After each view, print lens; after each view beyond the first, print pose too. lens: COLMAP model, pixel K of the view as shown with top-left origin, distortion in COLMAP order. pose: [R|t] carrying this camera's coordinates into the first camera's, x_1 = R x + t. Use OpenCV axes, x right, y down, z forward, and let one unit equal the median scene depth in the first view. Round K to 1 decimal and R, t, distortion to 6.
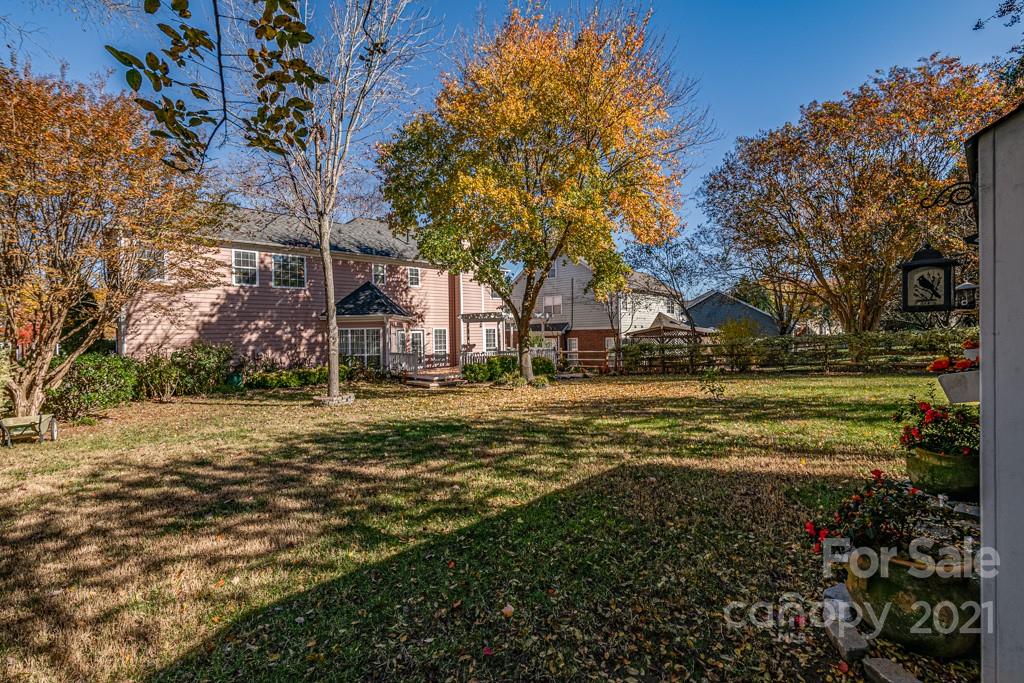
lens RADIAL K [[437.3, 0, 512.8], [0, 437.3, 336.1], [0, 0, 1]] dist [-0.004725, -0.000909]
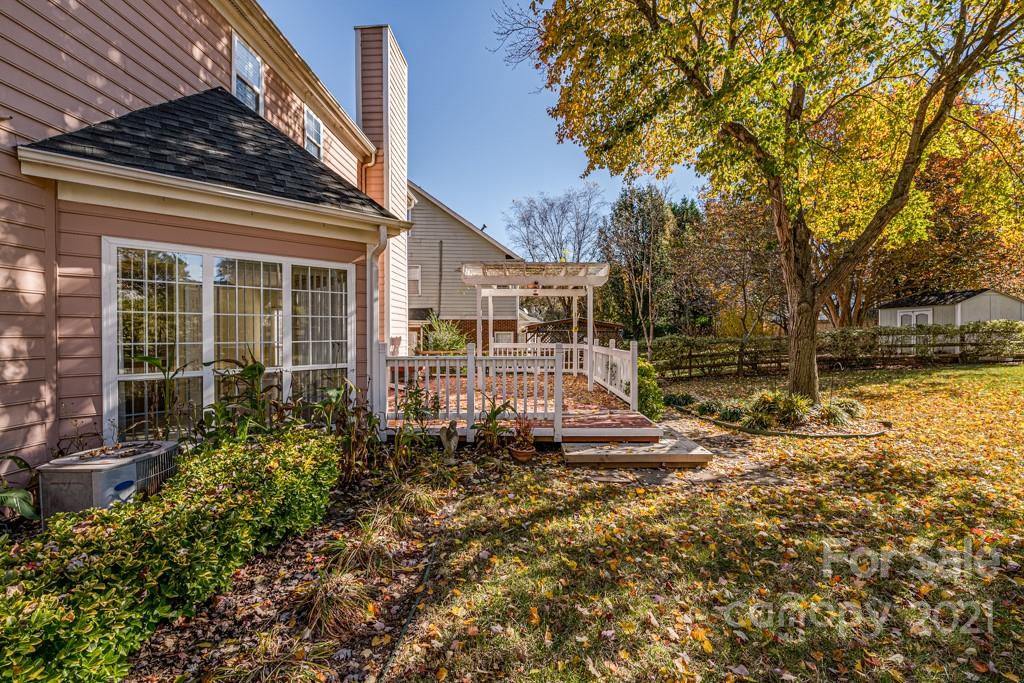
lens RADIAL K [[437.3, 0, 508.3], [0, 437.3, 337.5], [0, 0, 1]] dist [-0.004725, -0.000909]
pose [[0.686990, 0.006763, 0.726635, -0.422653], [-0.002943, 0.999974, -0.006525, 0.026475], [-0.726661, 0.002344, 0.686992, 0.736427]]
